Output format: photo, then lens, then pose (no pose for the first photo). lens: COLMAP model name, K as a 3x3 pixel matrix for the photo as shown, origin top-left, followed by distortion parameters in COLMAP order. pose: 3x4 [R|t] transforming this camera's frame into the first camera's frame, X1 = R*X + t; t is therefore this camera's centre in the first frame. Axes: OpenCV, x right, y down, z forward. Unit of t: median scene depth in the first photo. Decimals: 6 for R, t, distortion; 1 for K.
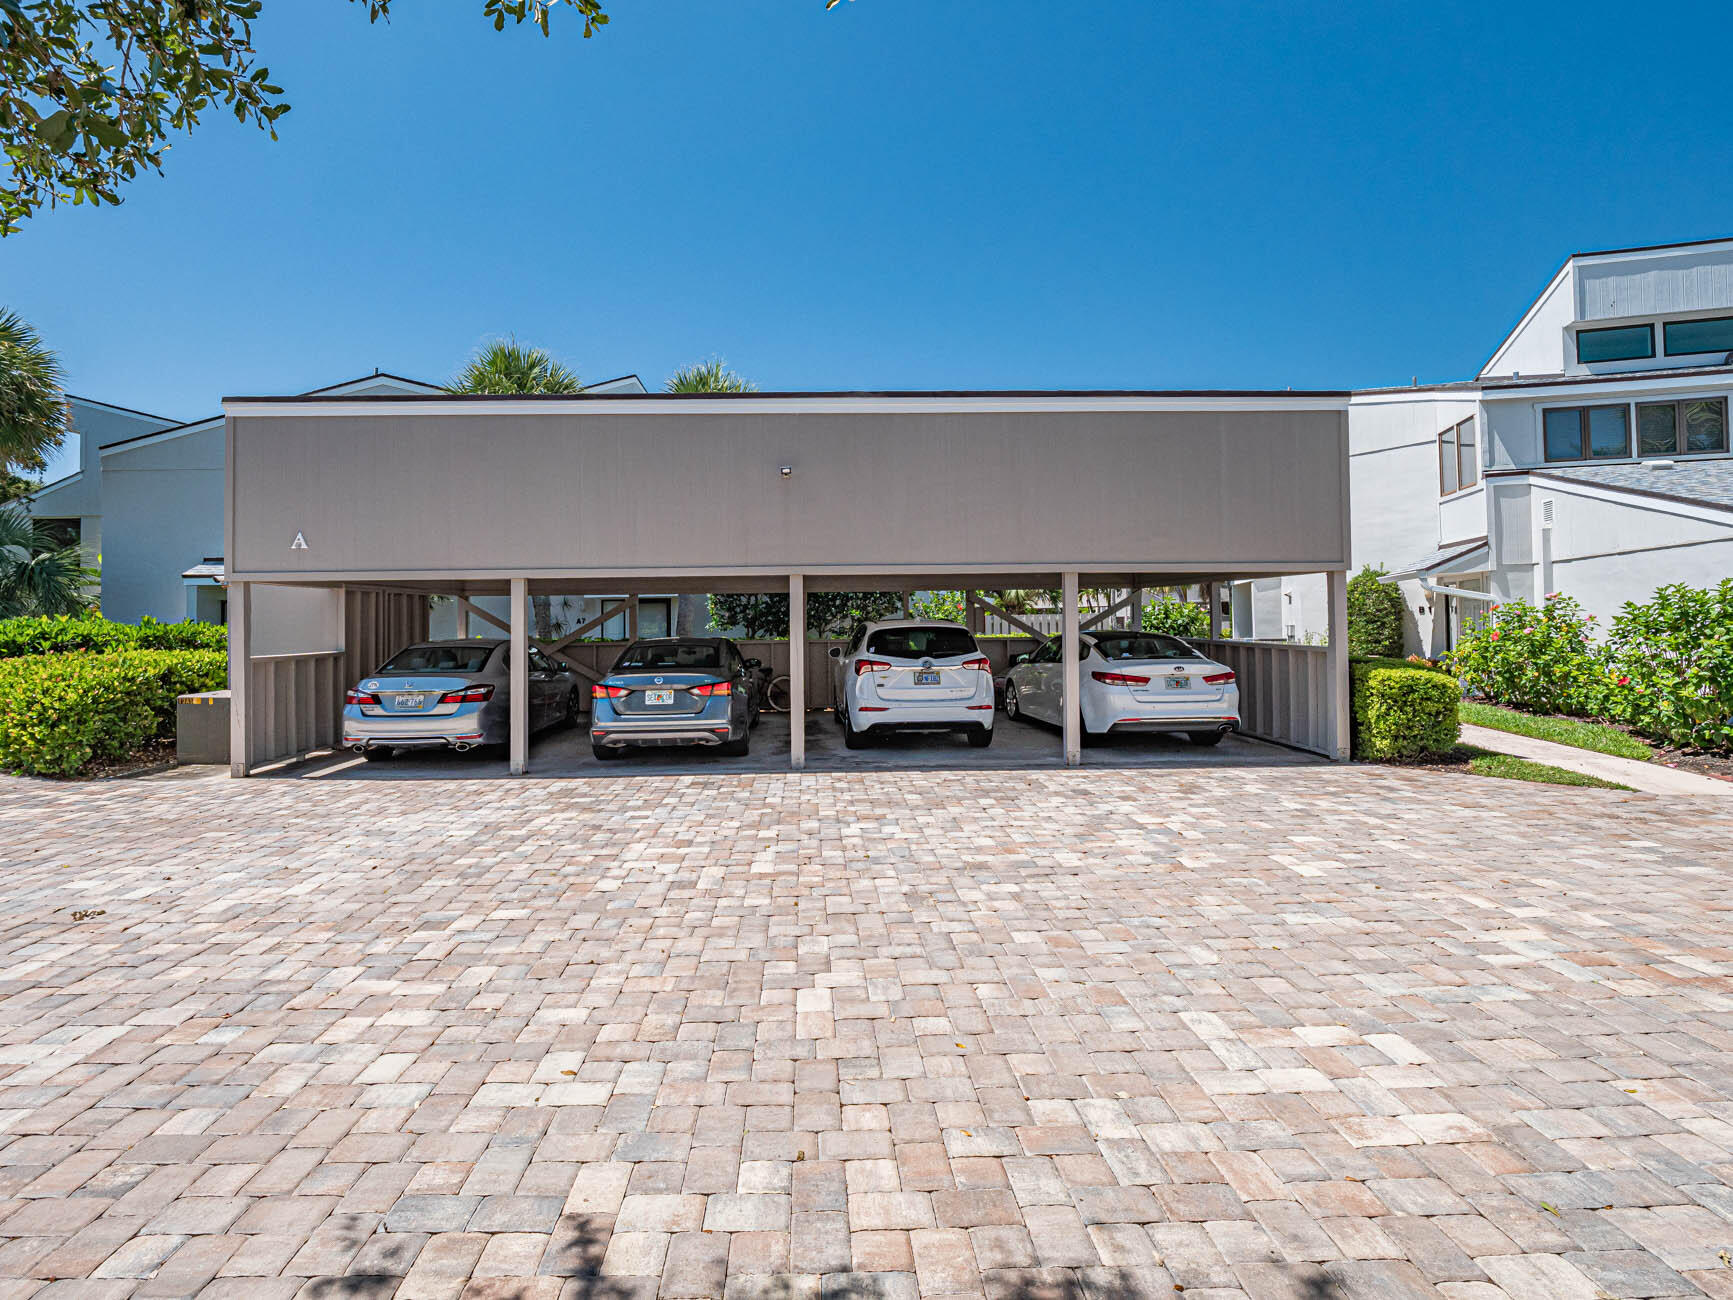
lens RADIAL K [[888.5, 0, 847.3], [0, 888.5, 648.2], [0, 0, 1]] dist [-0.003889, -0.001539]
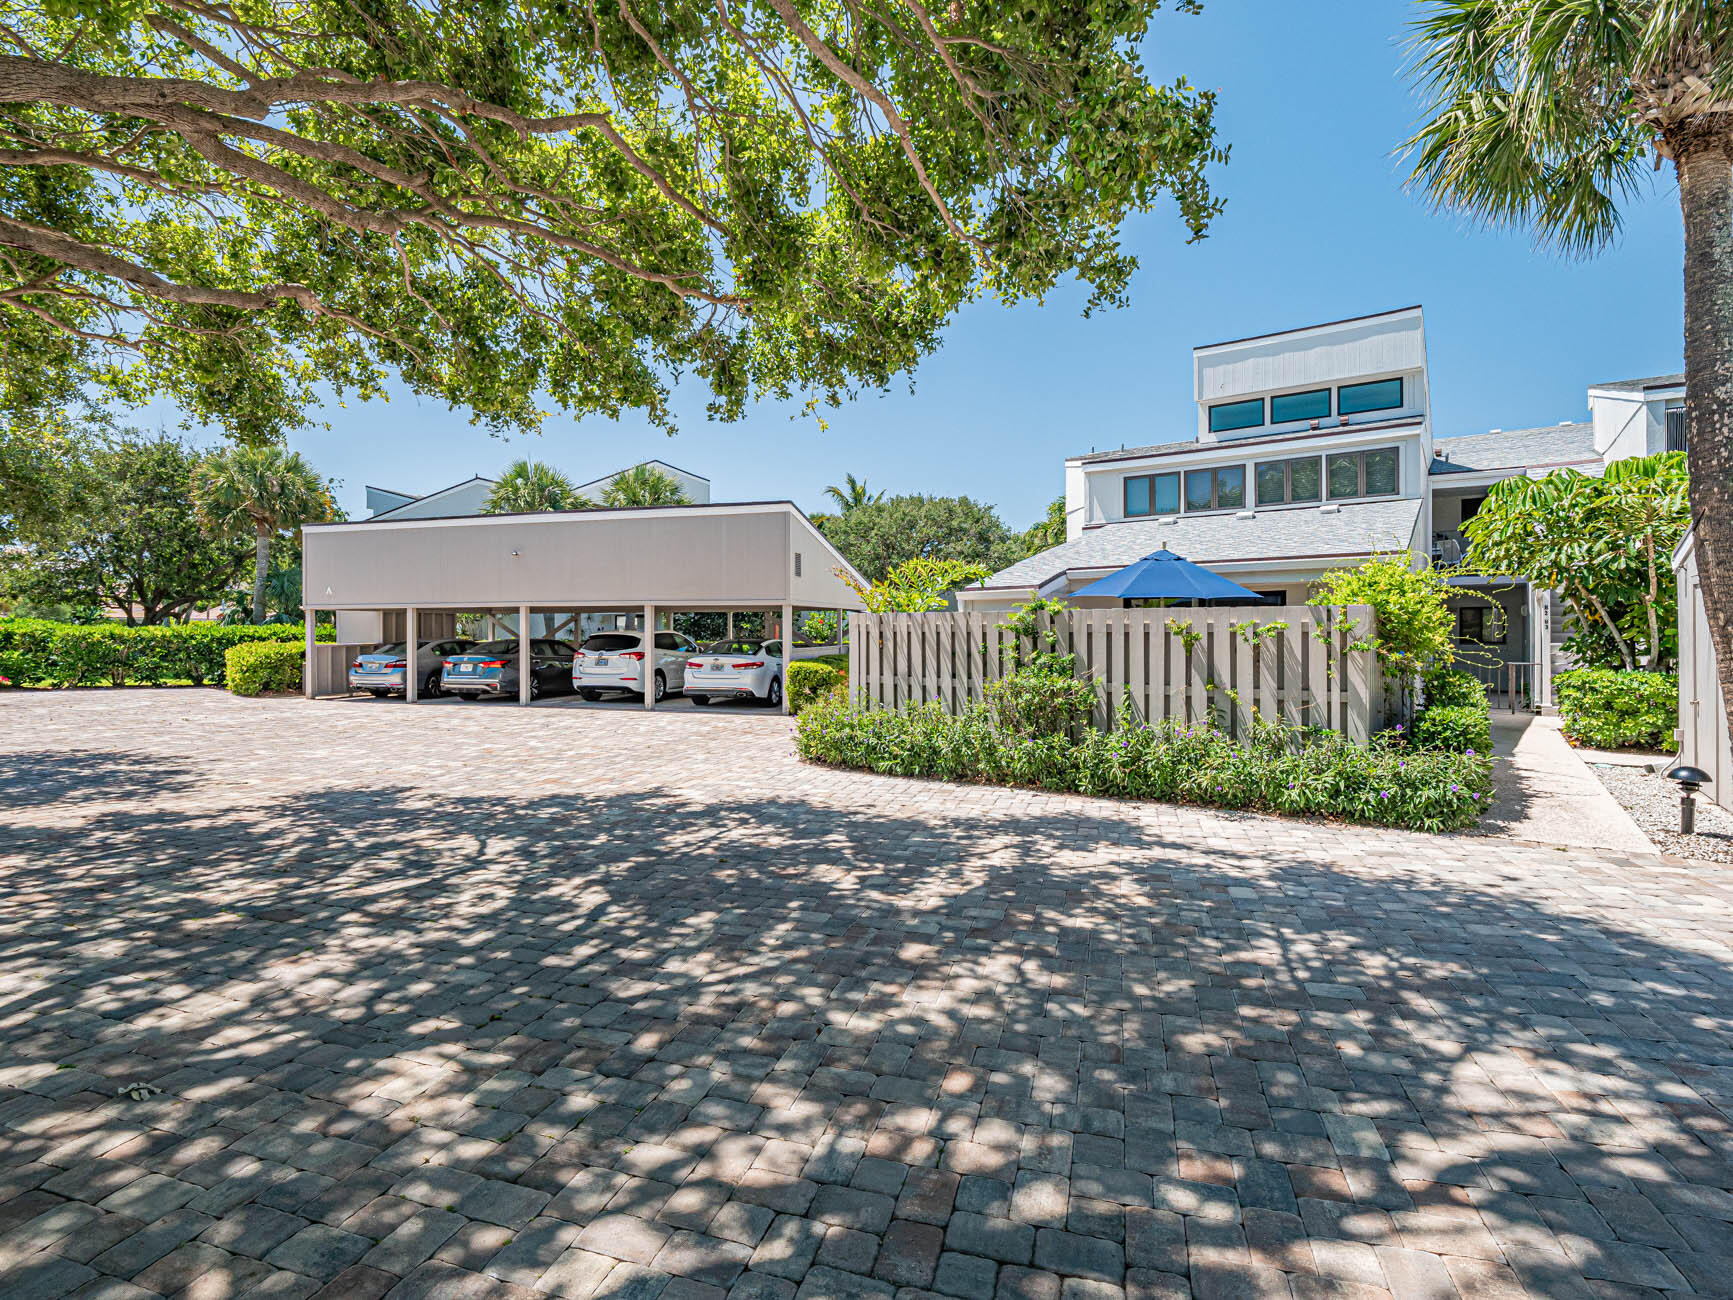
lens RADIAL K [[842.3, 0, 849.4], [0, 842.3, 629.8], [0, 0, 1]] dist [0.001522, -0.000415]
pose [[0.938249, 0.008898, -0.345846, 1.158087], [-0.021548, 0.999231, -0.032749, 0.012949], [0.345288, 0.038179, 0.937720, -0.440939]]
